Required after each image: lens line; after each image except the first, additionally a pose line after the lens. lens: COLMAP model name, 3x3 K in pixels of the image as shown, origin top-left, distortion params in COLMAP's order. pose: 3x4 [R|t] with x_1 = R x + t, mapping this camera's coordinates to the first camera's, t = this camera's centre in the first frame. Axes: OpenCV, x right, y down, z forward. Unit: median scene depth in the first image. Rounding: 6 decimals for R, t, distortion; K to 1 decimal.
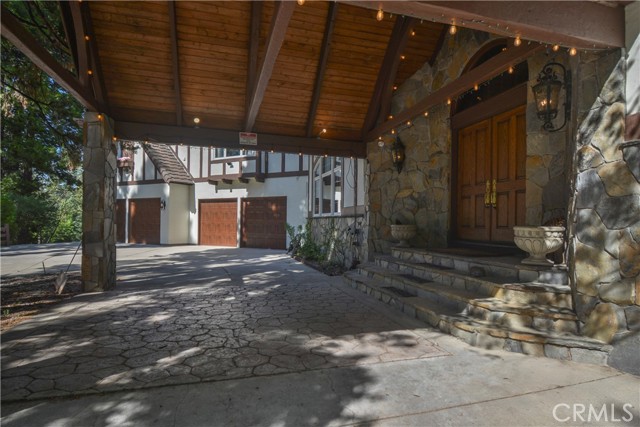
lens RADIAL K [[361.6, 0, 323.9], [0, 361.6, 213.8], [0, 0, 1]] dist [-0.002833, -0.002734]
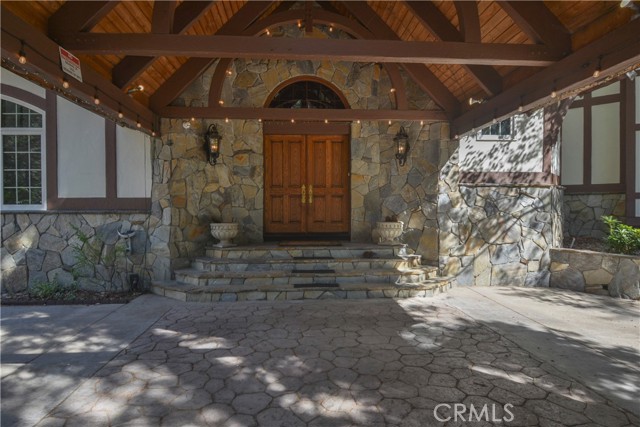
lens RADIAL K [[361.6, 0, 323.9], [0, 361.6, 213.8], [0, 0, 1]] dist [-0.002833, -0.002734]
pose [[0.204590, -0.023144, 0.978574, -0.892106], [-0.025287, 0.999262, 0.028920, -0.035528], [-0.978521, -0.030662, 0.203854, 0.791622]]
